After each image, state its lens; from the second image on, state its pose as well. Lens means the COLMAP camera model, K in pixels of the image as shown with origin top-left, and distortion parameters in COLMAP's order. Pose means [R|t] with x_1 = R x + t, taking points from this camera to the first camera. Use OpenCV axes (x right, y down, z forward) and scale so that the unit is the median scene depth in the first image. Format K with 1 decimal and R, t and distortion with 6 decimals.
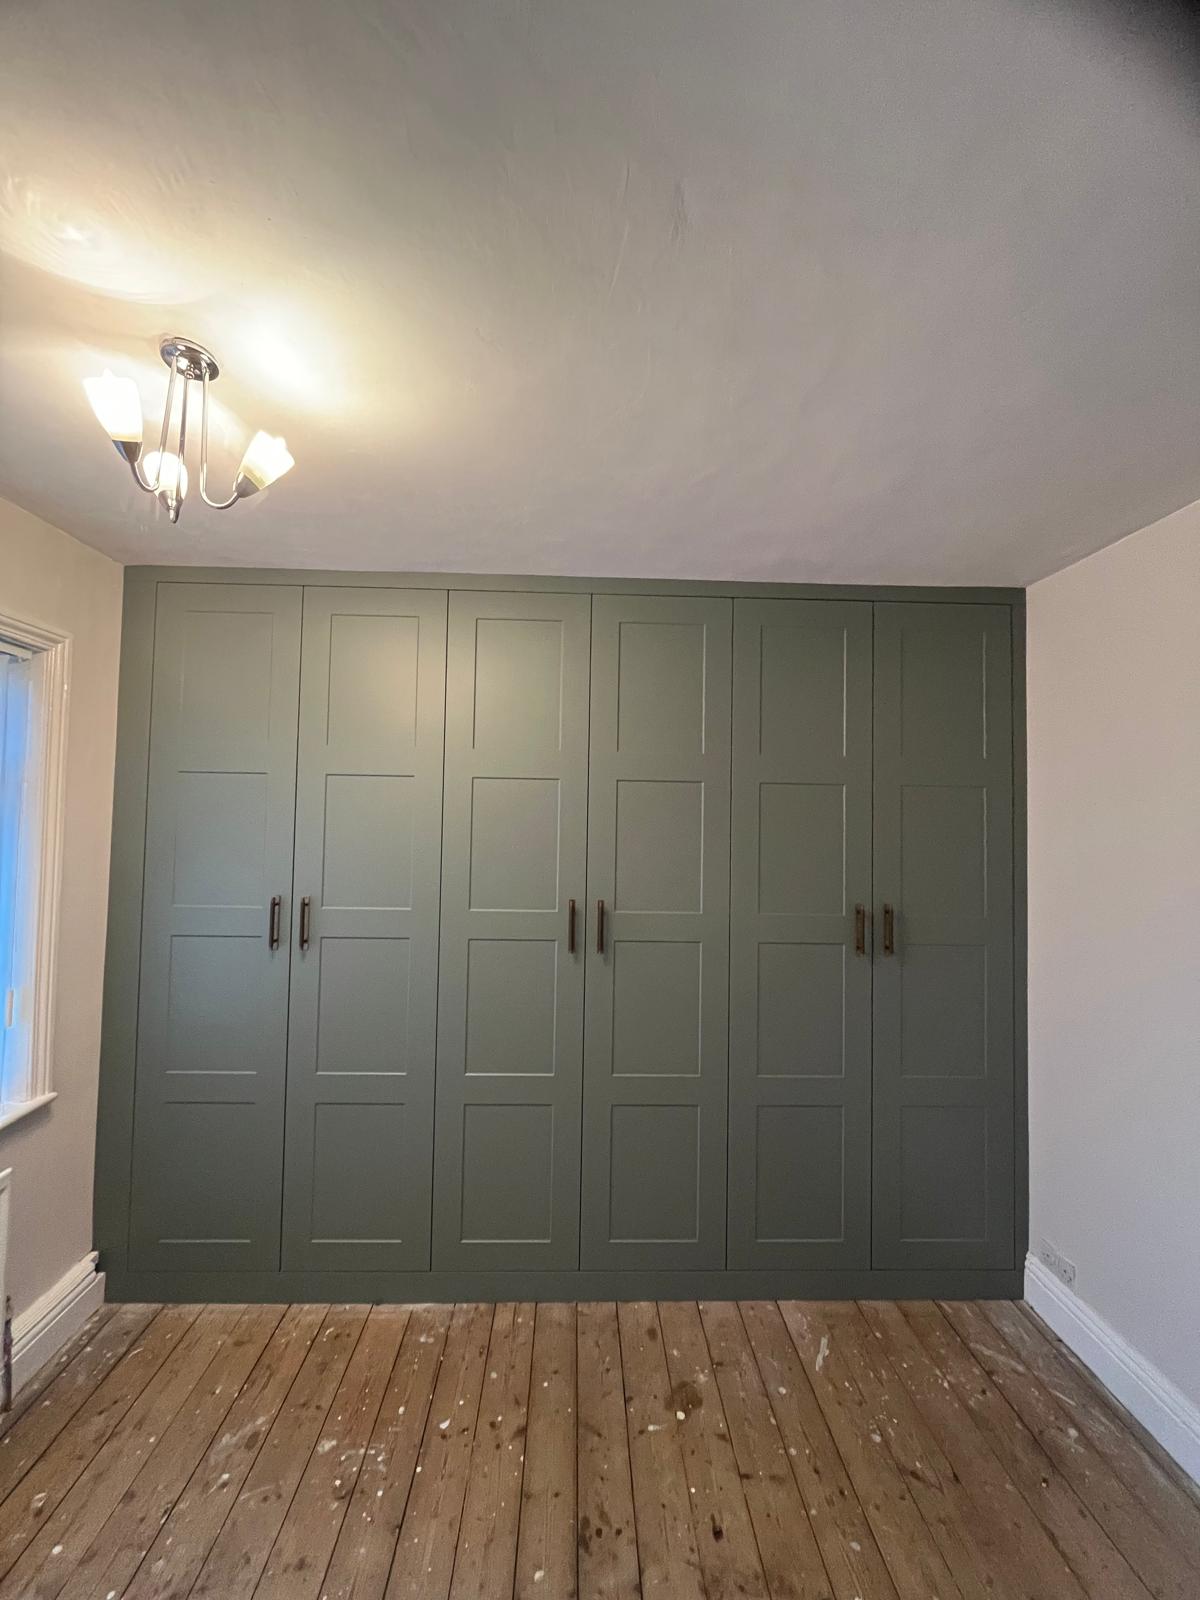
lens RADIAL K [[644.7, 0, 597.7], [0, 644.7, 799.5], [0, 0, 1]] dist [-0.003608, 0.000188]
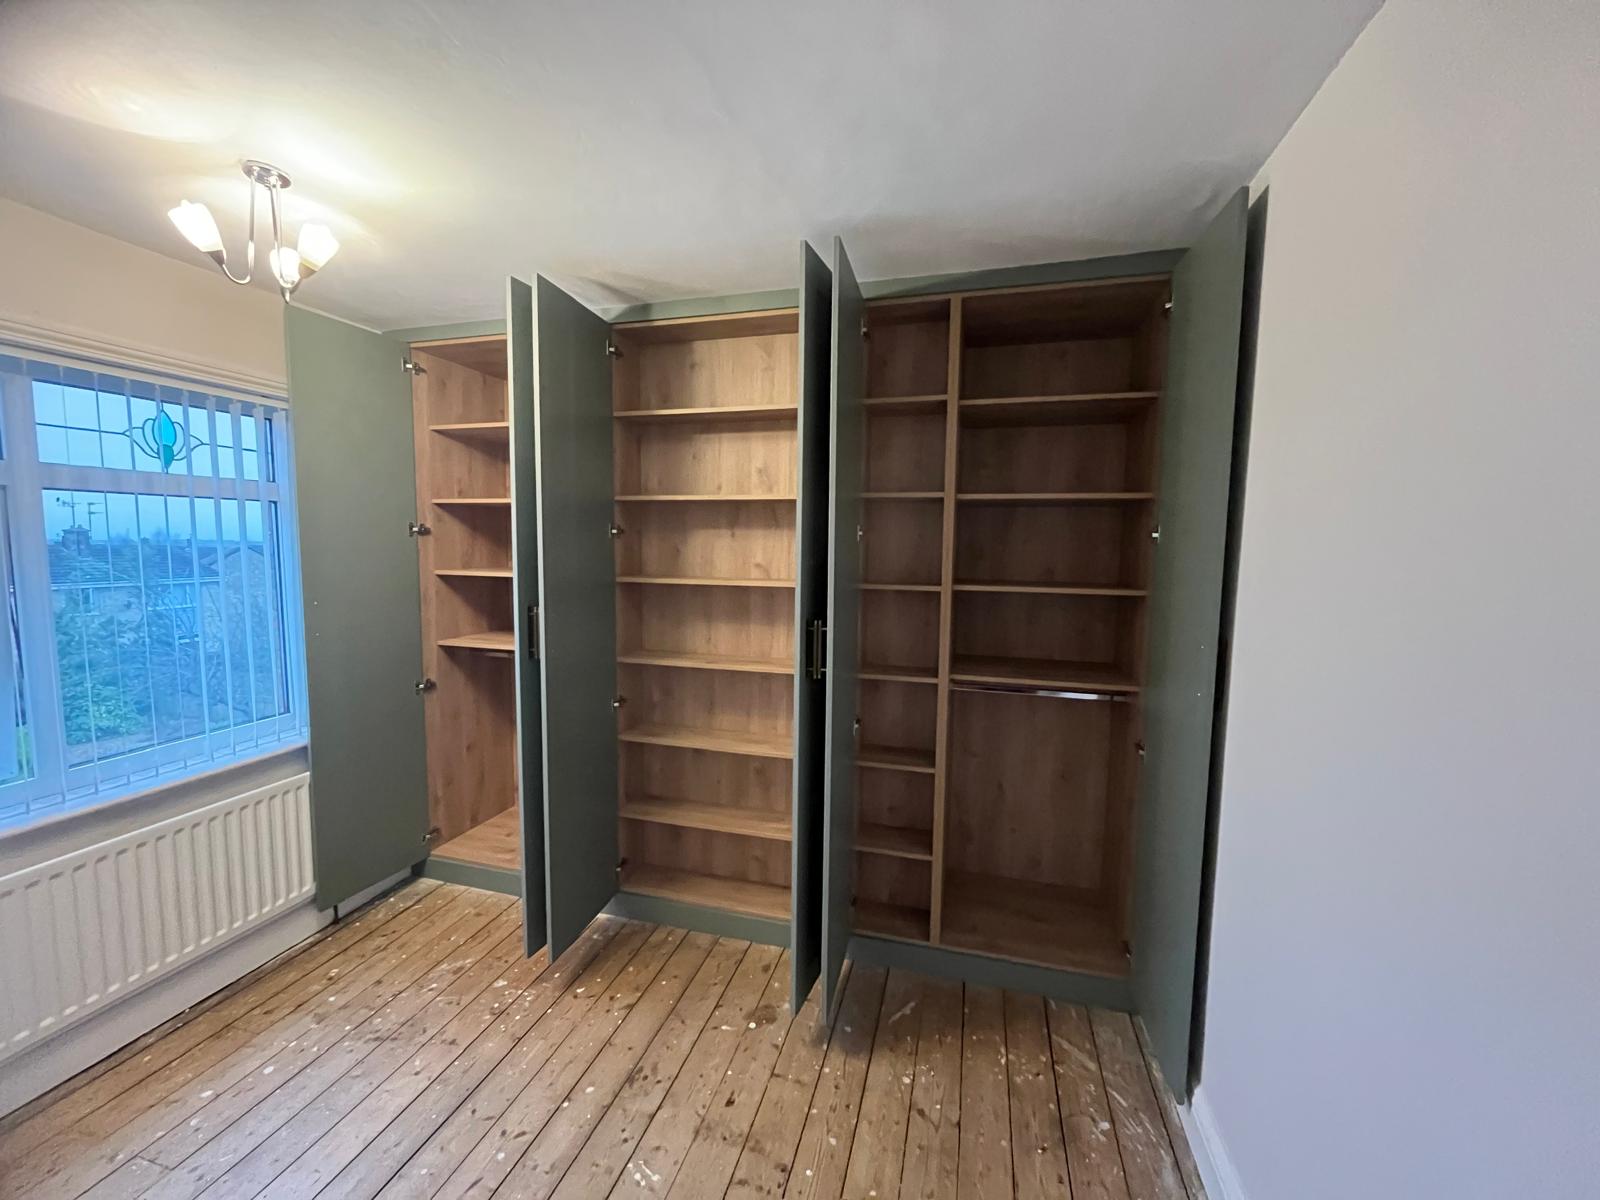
lens RADIAL K [[644.7, 0, 792.1], [0, 644.7, 600.2], [0, 0, 1]] dist [-0.003608, 0.000188]
pose [[0.951280, 0.020155, -0.307668, 0.605905], [0.015735, 0.993388, 0.113725, 0.044136], [0.307926, -0.113026, 0.944673, -0.018344]]
